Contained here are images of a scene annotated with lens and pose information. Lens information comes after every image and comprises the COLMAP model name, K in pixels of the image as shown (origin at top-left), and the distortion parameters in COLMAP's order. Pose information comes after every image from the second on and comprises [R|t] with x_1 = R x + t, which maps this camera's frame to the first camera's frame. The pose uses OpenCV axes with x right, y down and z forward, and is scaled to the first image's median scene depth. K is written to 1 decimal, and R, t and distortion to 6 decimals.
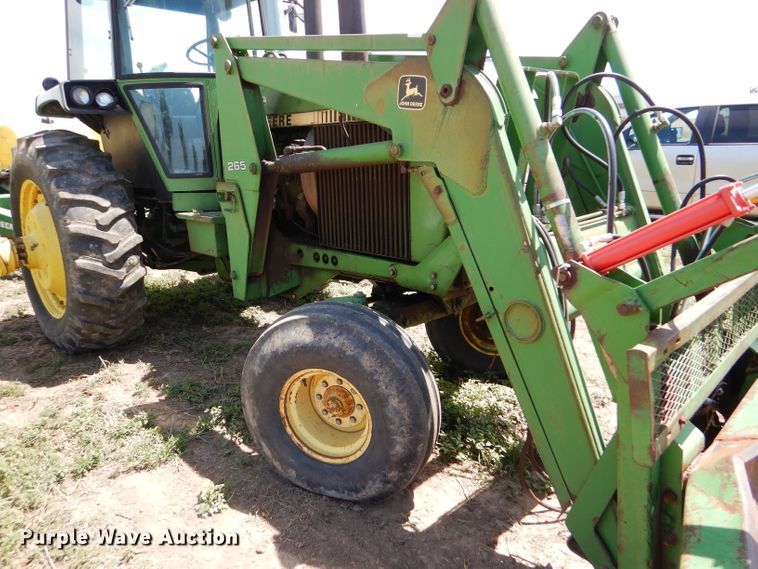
lens RADIAL K [[541.0, 0, 374.6], [0, 541.0, 281.6], [0, 0, 1]] dist [0.004545, -0.001282]
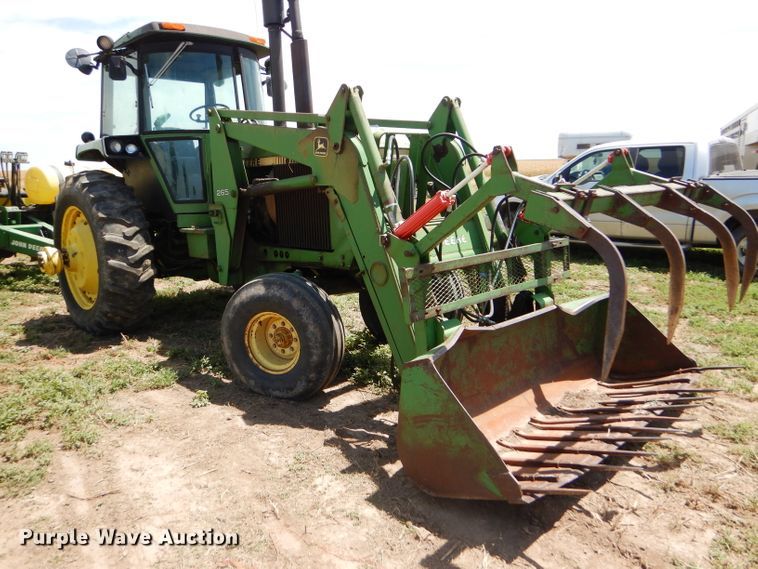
lens RADIAL K [[610.3, 0, 379.0], [0, 610.3, 284.5], [0, 0, 1]] dist [0.001748, -0.005298]
pose [[0.999885, -0.003137, -0.014856, 0.195076], [0.001805, 0.996045, -0.088831, 0.184014], [0.015076, 0.088794, 0.995936, -0.628766]]
